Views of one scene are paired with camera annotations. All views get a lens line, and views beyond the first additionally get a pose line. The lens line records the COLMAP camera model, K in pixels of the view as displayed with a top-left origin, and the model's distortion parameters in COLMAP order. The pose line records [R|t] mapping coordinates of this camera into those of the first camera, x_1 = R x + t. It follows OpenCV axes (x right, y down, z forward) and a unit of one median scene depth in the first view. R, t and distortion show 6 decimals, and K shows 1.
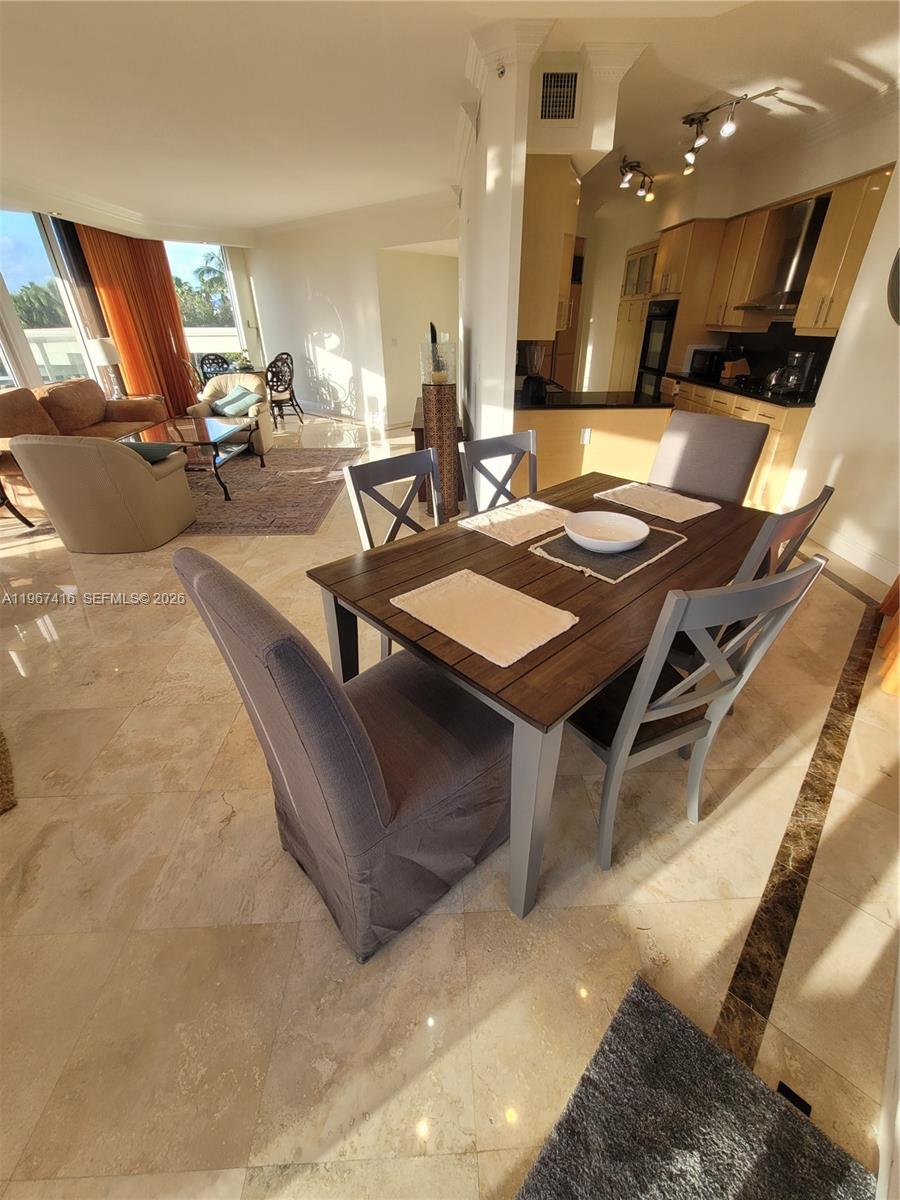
lens RADIAL K [[490.8, 0, 459.0], [0, 490.8, 590.1], [0, 0, 1]] dist [0.001607, 0.000267]
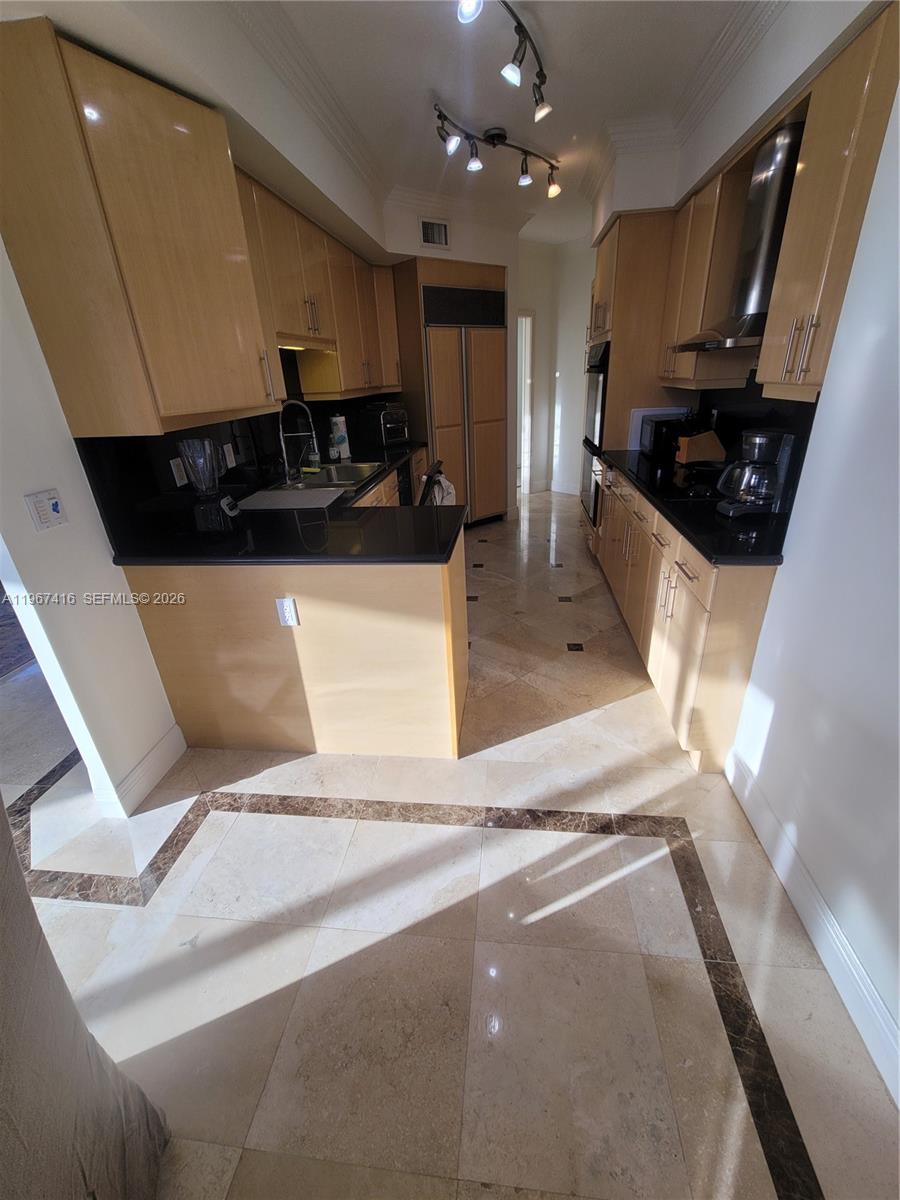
lens RADIAL K [[490.8, 0, 457.5], [0, 490.8, 591.1], [0, 0, 1]] dist [0.001607, 0.000267]
pose [[0.989041, 0.023773, -0.145718, 0.463331], [-0.036636, 0.995601, -0.086237, -0.276044], [0.143027, 0.090630, 0.985561, 0.497310]]
